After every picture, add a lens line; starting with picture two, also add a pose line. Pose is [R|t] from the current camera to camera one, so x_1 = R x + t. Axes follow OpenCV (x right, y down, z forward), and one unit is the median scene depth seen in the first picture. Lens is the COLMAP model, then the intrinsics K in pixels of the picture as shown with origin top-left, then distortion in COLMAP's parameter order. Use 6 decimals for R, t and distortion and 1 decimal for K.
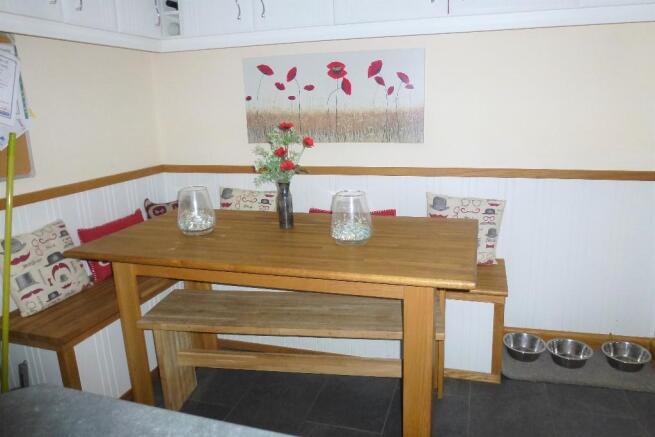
lens RADIAL K [[476.9, 0, 330.5], [0, 476.9, 218.0], [0, 0, 1]] dist [-0.047758, 0.016160]
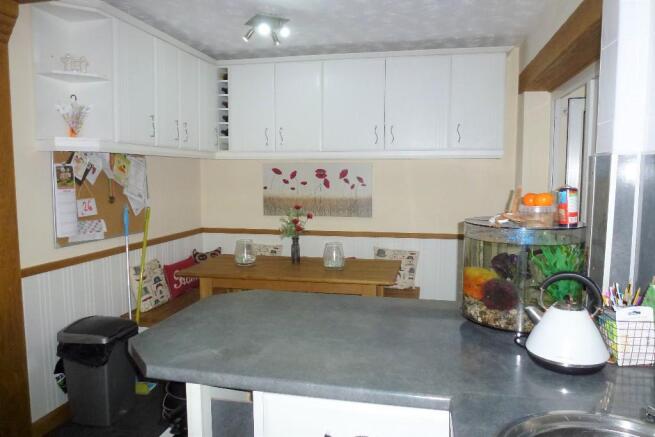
lens RADIAL K [[476.9, 0, 326.6], [0, 476.9, 219.6], [0, 0, 1]] dist [-0.047758, 0.016160]
pose [[0.994802, 0.022788, 0.099244, -0.138458], [-0.007993, 0.989104, -0.147000, 0.103533], [-0.101513, 0.145443, 0.984145, -0.678233]]
